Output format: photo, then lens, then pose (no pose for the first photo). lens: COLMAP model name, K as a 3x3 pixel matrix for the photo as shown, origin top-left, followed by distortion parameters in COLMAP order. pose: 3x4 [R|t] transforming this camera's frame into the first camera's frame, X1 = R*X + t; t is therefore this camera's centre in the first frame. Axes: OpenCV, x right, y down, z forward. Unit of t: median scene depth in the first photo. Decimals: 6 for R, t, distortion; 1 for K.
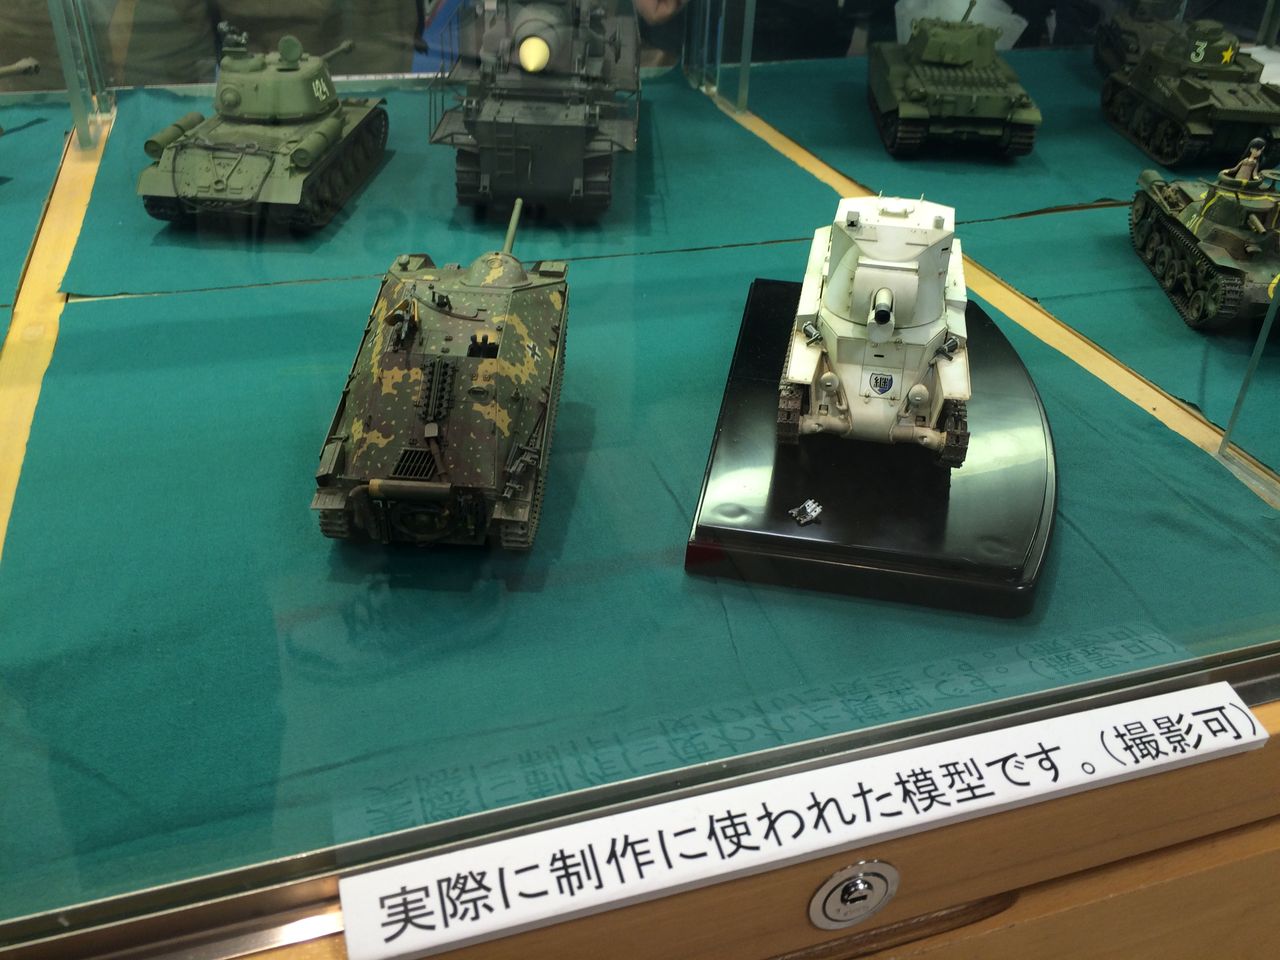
lens RADIAL K [[1185.0, 0, 640.0], [0, 1185.0, 480.0], [0, 0, 1]] dist [0.091650, -0.162475]
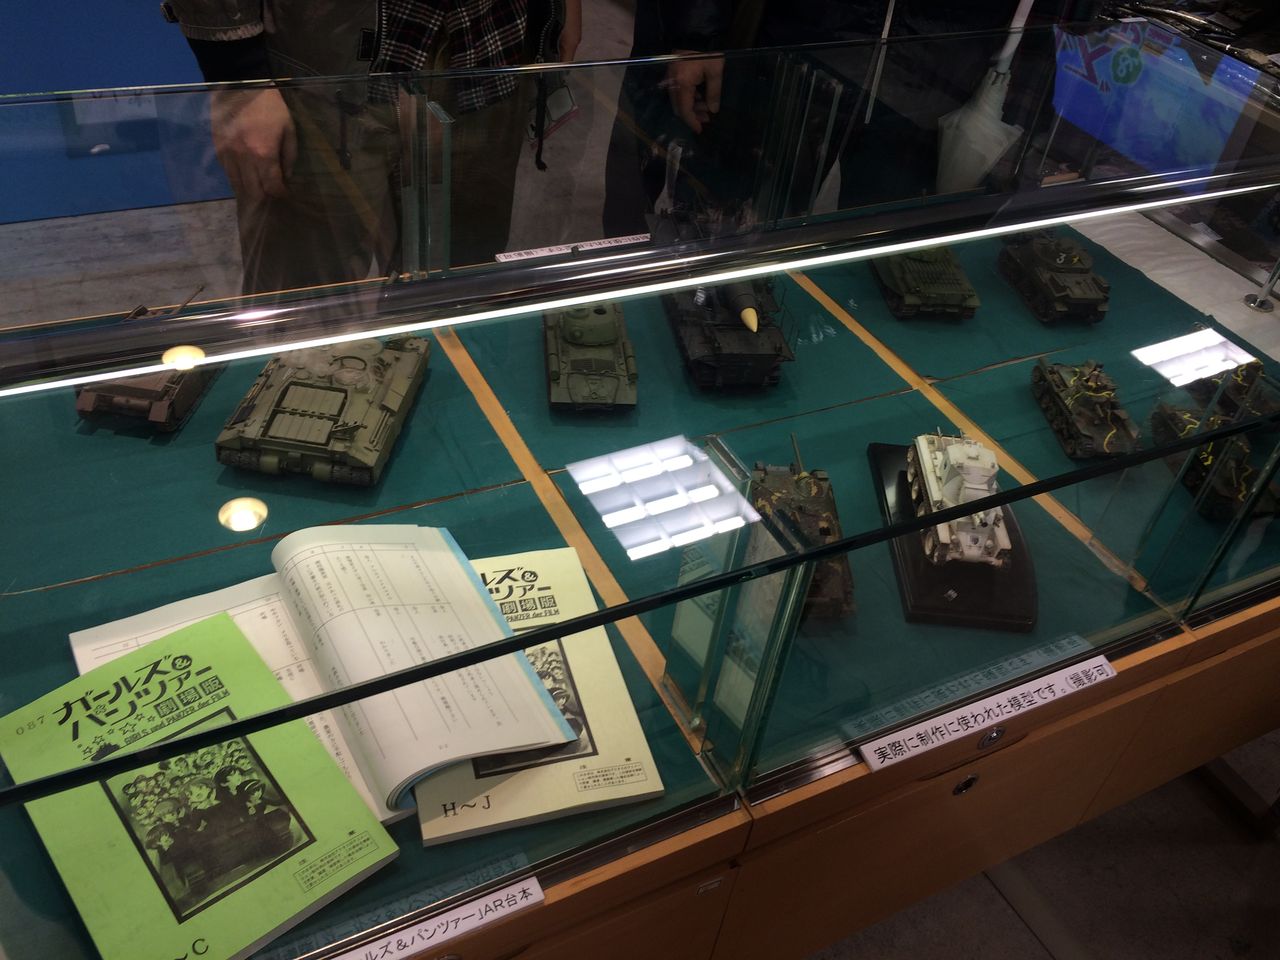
lens RADIAL K [[1185.0, 0, 640.0], [0, 1185.0, 480.0], [0, 0, 1]] dist [0.091650, -0.162475]
pose [[0.984376, -0.046270, 0.169893, -0.929400], [0.020400, 0.988328, 0.150968, -0.607981], [-0.174895, -0.145144, 0.973830, -1.340561]]
